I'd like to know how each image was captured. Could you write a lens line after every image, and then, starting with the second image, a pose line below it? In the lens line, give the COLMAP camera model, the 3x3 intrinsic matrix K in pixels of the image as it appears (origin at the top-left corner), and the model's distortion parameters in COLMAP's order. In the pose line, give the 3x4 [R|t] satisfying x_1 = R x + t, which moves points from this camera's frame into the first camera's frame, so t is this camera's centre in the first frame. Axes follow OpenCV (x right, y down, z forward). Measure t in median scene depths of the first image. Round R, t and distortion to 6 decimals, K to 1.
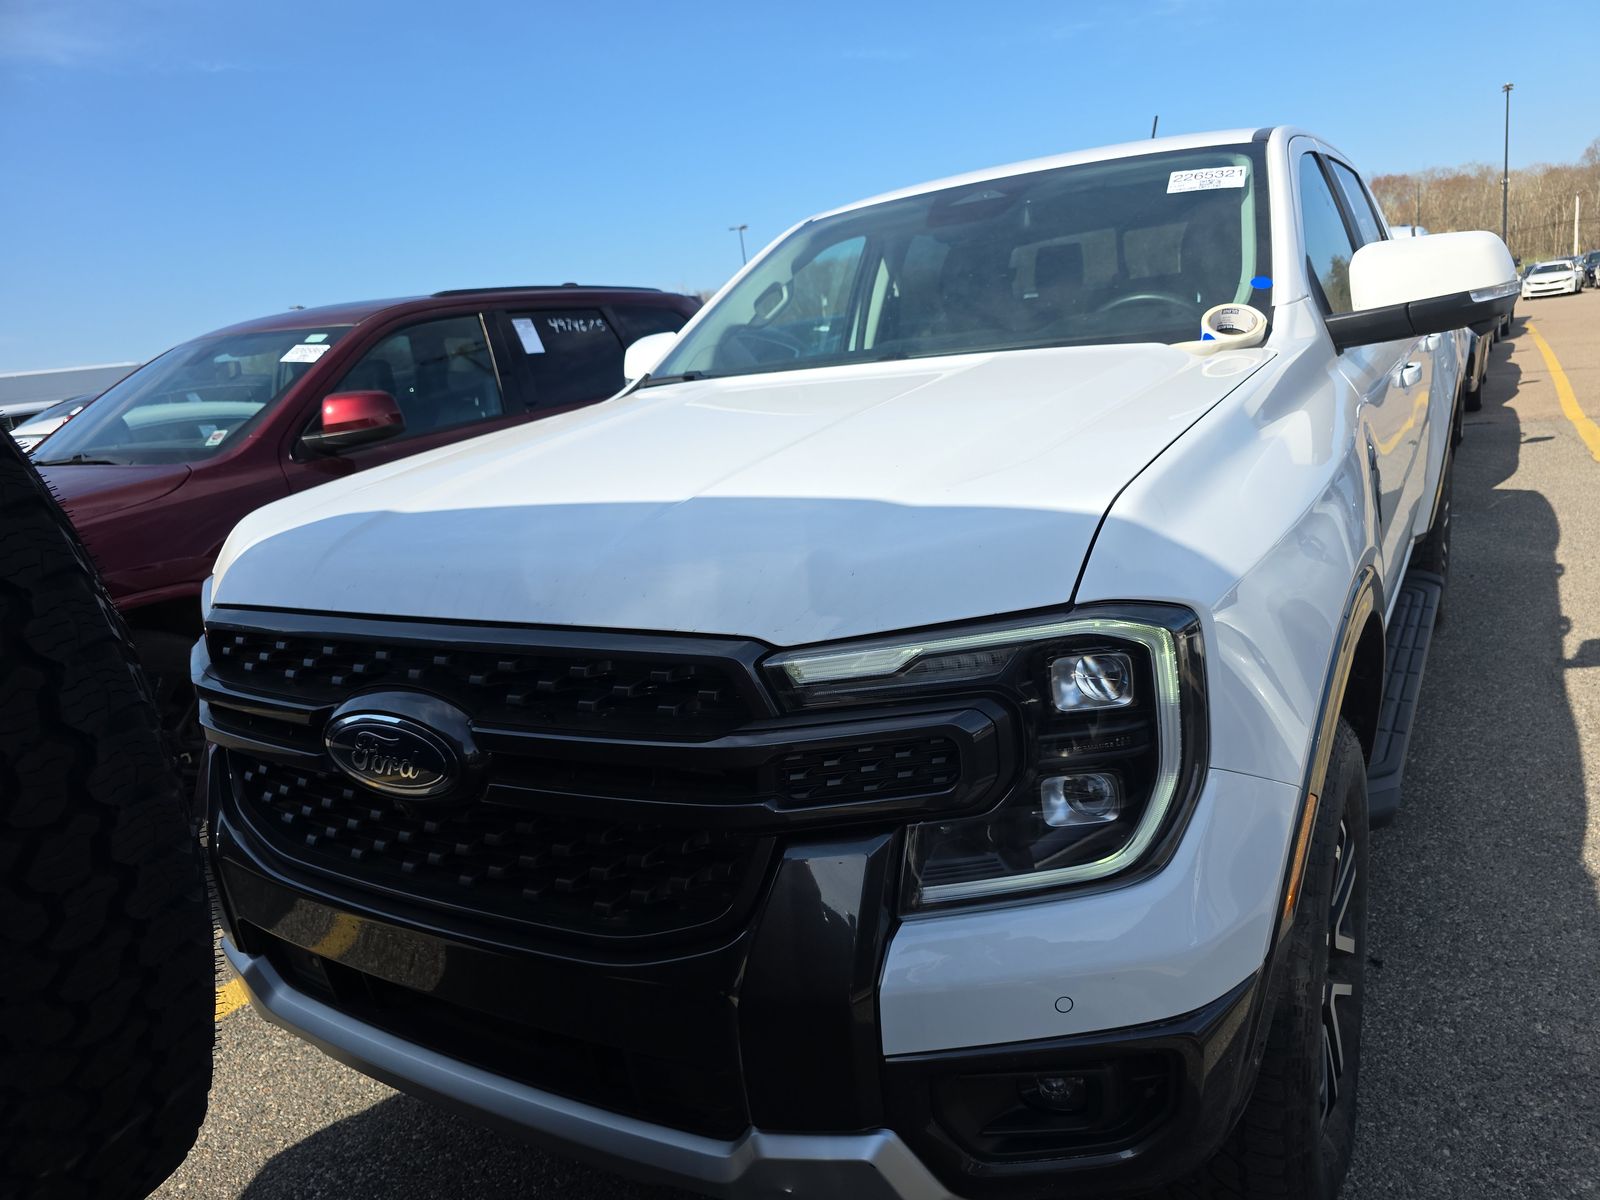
lens RADIAL K [[1063.2, 0, 800.0], [0, 1063.2, 600.0], [0, 0, 1]] dist [0.006557, -0.001428]
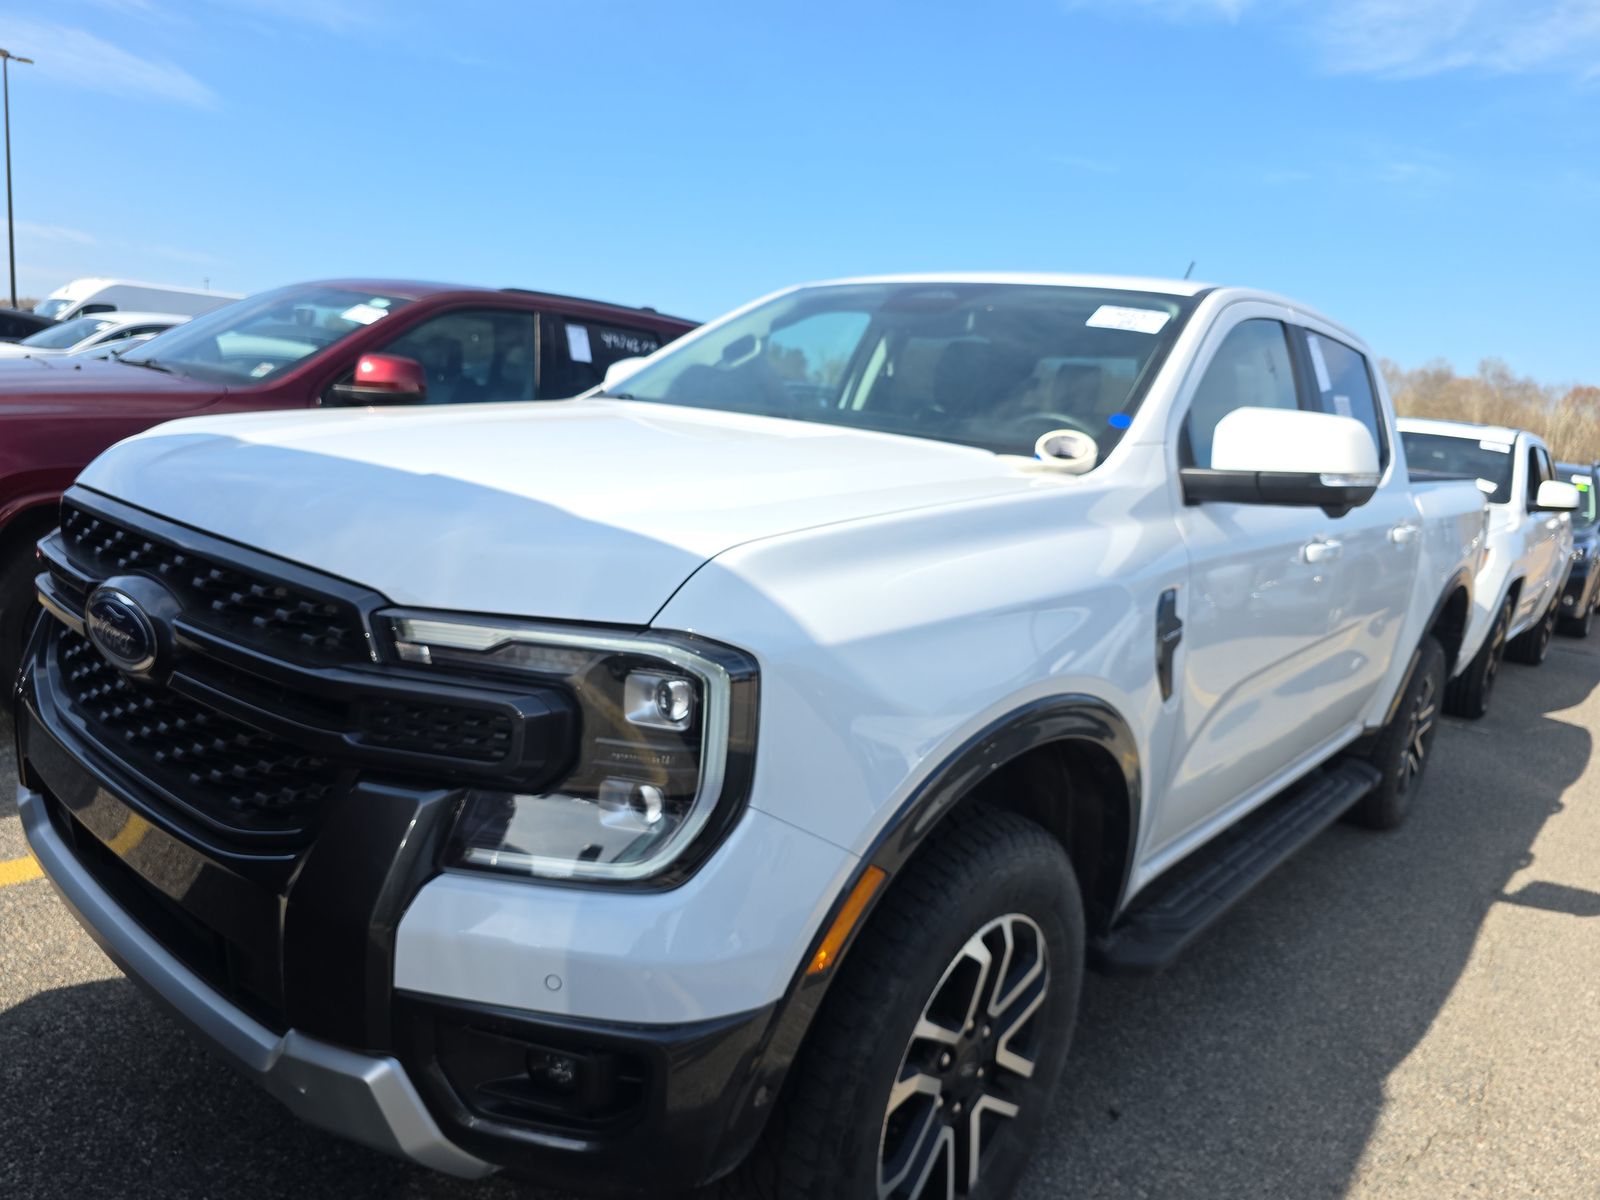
lens RADIAL K [[1072.5, 0, 801.4], [0, 1072.5, 592.0], [0, 0, 1]] dist [-0.002780, -0.002165]
pose [[0.965798, 0.232605, -0.114582, 0.225790], [-0.239754, 0.969388, -0.052966, -0.004944], [0.098754, 0.078626, 0.992001, -0.041294]]
